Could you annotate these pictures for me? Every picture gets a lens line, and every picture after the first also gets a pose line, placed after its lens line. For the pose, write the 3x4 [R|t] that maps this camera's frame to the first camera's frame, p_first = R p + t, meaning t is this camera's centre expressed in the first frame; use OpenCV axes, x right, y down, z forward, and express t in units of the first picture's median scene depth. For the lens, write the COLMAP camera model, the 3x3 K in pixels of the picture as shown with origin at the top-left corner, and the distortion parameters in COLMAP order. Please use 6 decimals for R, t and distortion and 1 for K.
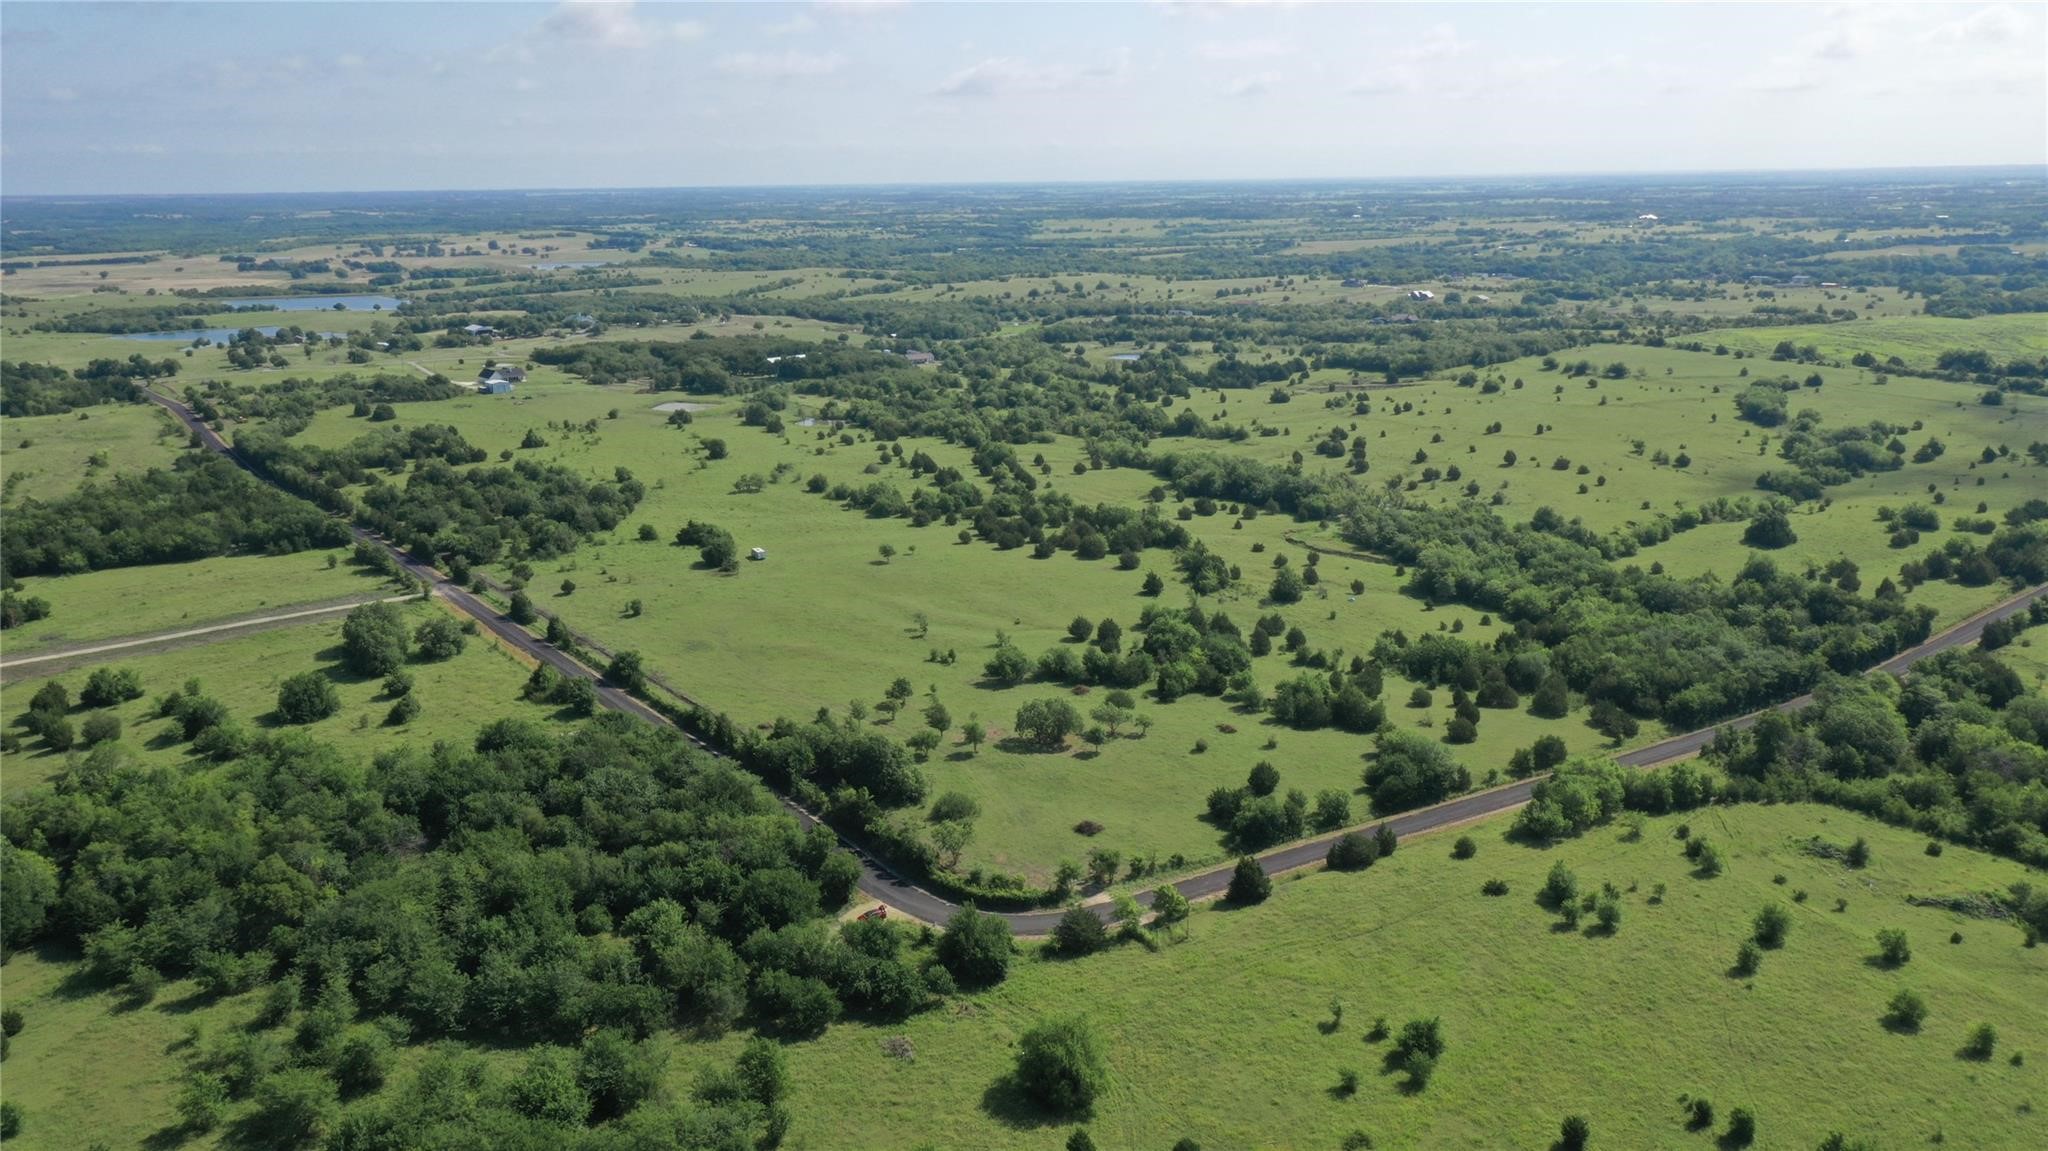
lens RADIAL K [[1627.3, 0, 1028.8], [0, 1627.3, 586.4], [0, 0, 1]] dist [0.009370, 0.004250]
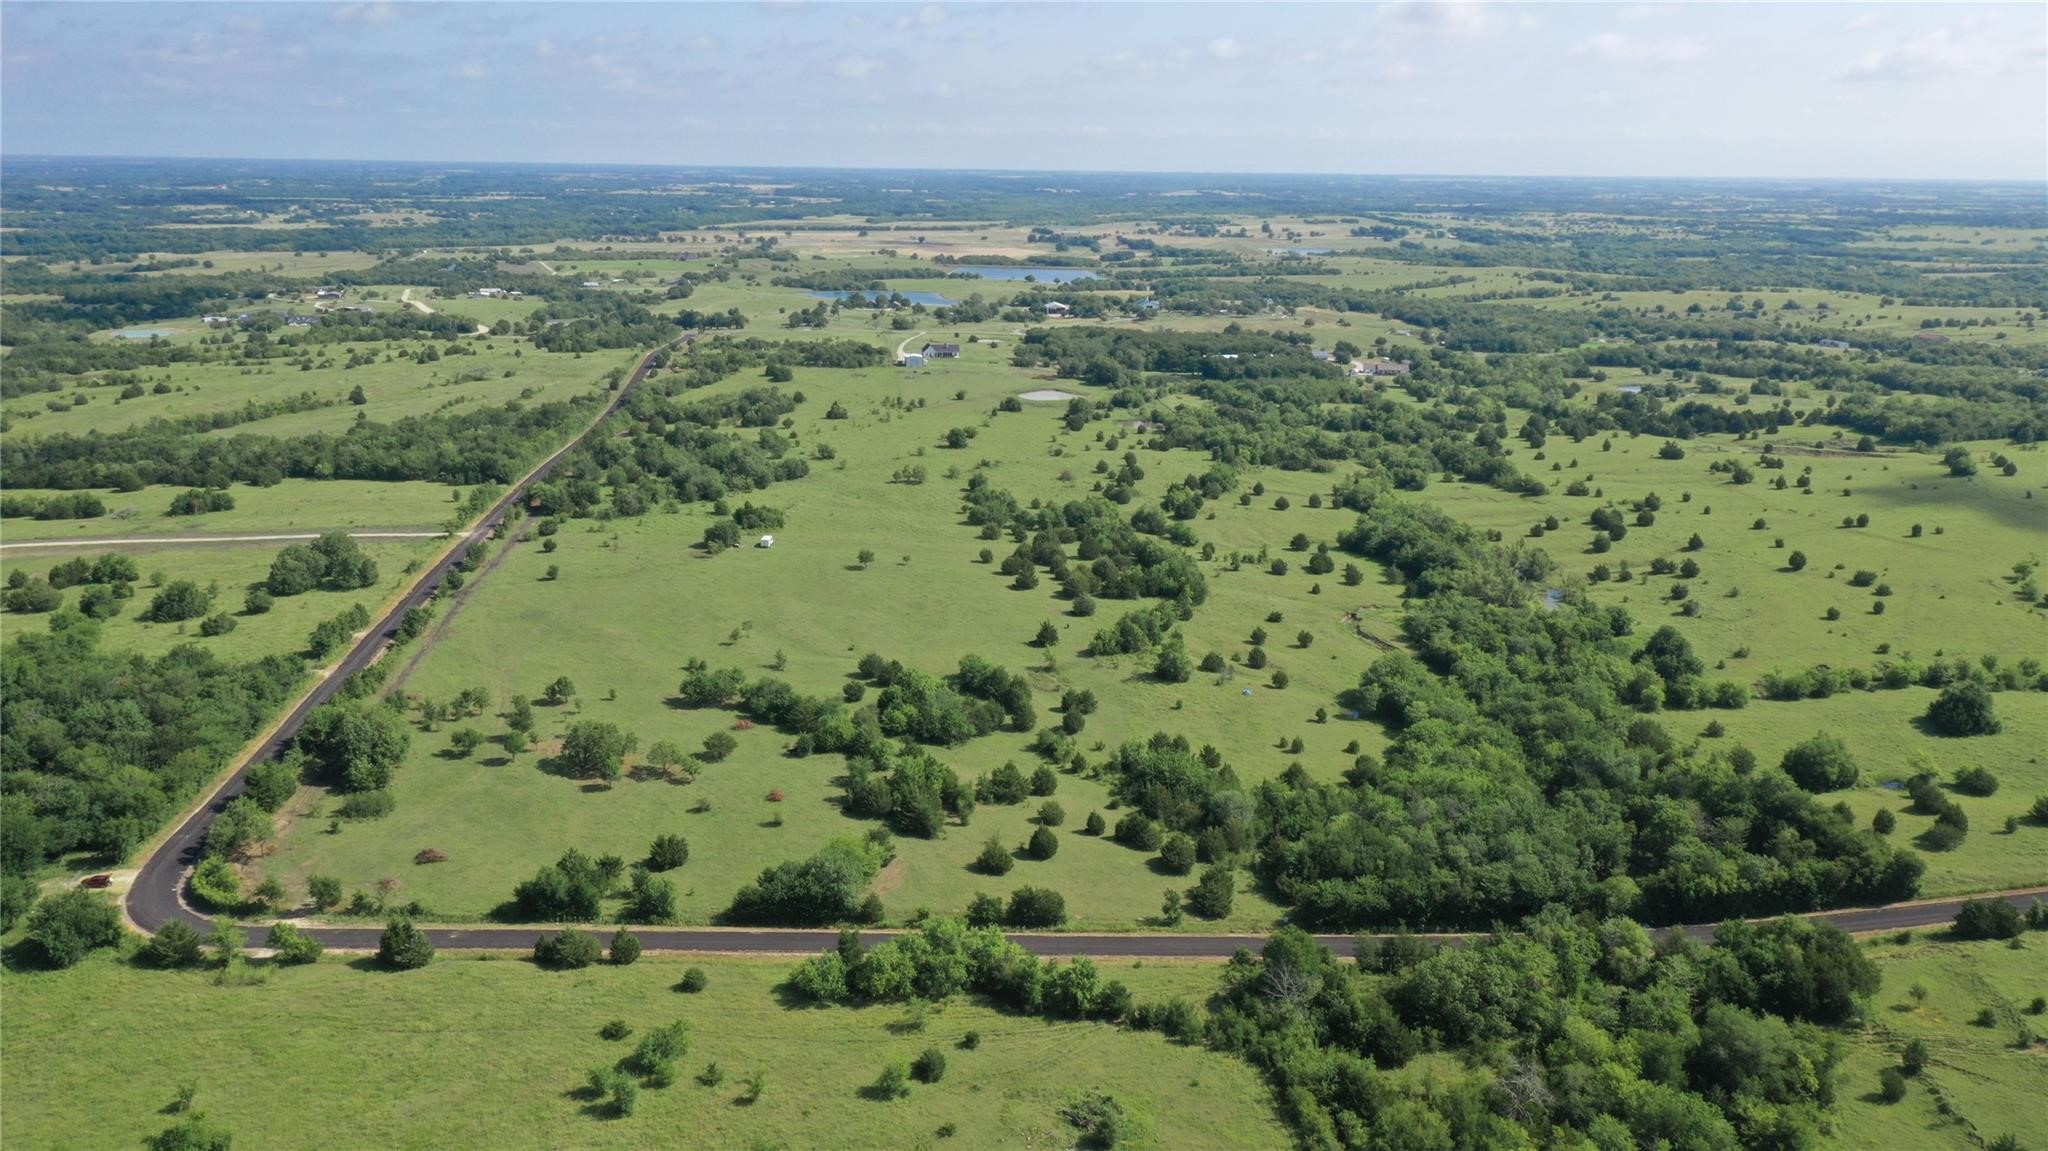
lens RADIAL K [[1627.3, 0, 1026.5], [0, 1627.3, 564.4], [0, 0, 1]] dist [0.009370, 0.004250]
pose [[0.855827, 0.146103, -0.496199, 0.131697], [-0.148259, 0.988319, 0.035293, -0.018082], [0.495559, 0.043361, 0.867491, 0.053440]]
